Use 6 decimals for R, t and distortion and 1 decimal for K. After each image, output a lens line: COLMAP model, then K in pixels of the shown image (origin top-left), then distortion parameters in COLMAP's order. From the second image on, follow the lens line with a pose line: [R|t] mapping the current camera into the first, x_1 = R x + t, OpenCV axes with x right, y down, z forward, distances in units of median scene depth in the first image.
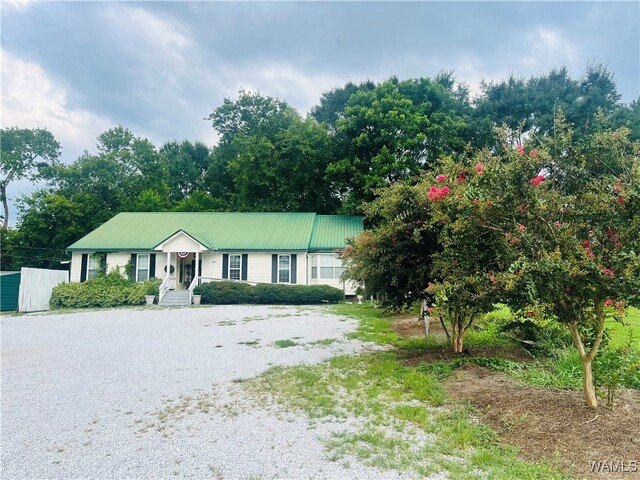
lens RADIAL K [[484.8, 0, 323.1], [0, 484.8, 241.2], [0, 0, 1]] dist [0.085428, -0.107471]
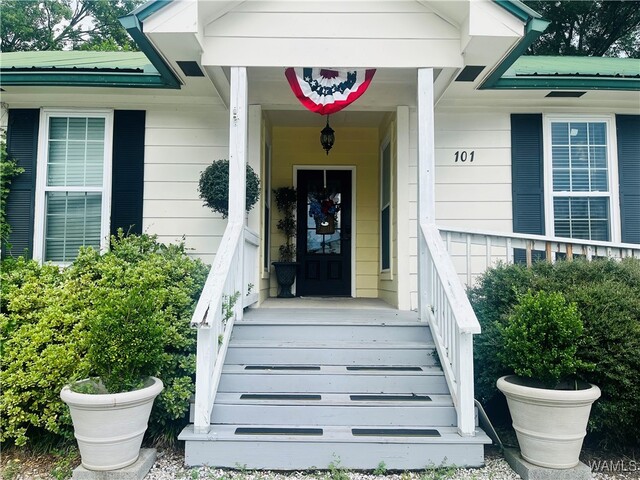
lens RADIAL K [[486.2, 0, 320.0], [0, 486.2, 240.0], [0, 0, 1]] dist [0.034456, -0.002228]
pose [[0.998662, 0.005484, 0.051419, -0.288627], [-0.006944, 0.999576, 0.028270, 0.069440], [-0.051242, -0.028589, 0.998277, 0.820302]]
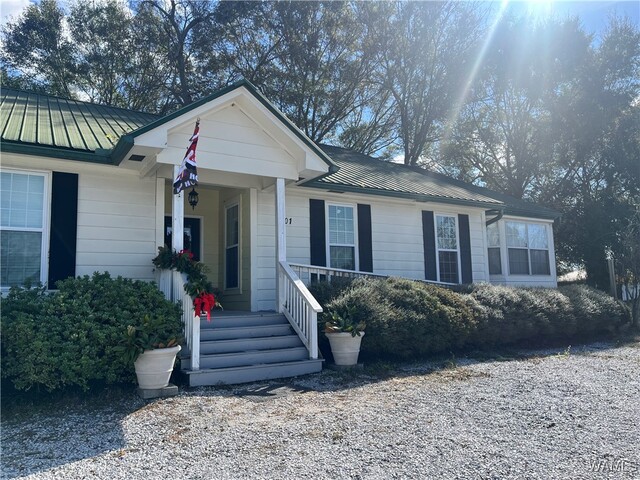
lens RADIAL K [[484.8, 0, 323.1], [0, 484.8, 241.2], [0, 0, 1]] dist [0.085428, -0.107471]
pose [[0.829920, 0.043500, 0.556184, -0.381166], [-0.033315, 0.999041, -0.028424, 0.064237], [-0.556887, 0.005061, 0.830573, 0.725471]]
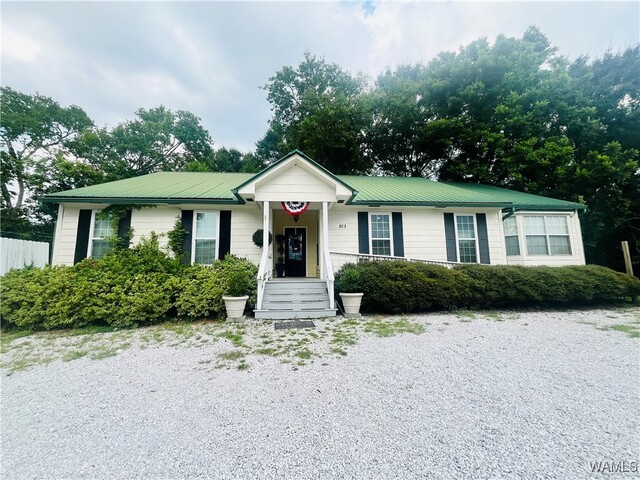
lens RADIAL K [[272.9, 0, 320.0], [0, 272.9, 240.0], [0, 0, 1]] dist [-0.000250, -0.000225]
pose [[0.990818, 0.000533, 0.135200, -0.290367], [0.002004, 0.999824, -0.018630, 0.063478], [-0.135186, 0.018730, 0.990643, 0.706150]]
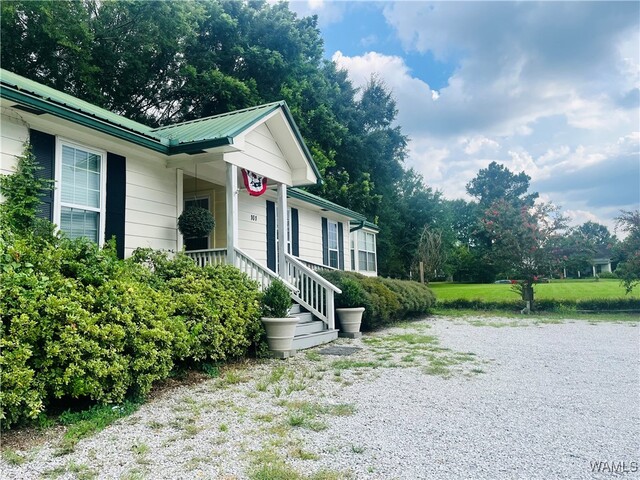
lens RADIAL K [[484.8, 0, 323.1], [0, 484.8, 241.2], [0, 0, 1]] dist [0.085428, -0.107471]
pose [[0.383552, 0.081188, 0.919944, -0.539796], [-0.071763, 0.995736, -0.057957, 0.077452], [-0.920727, -0.043789, 0.387743, 0.813048]]
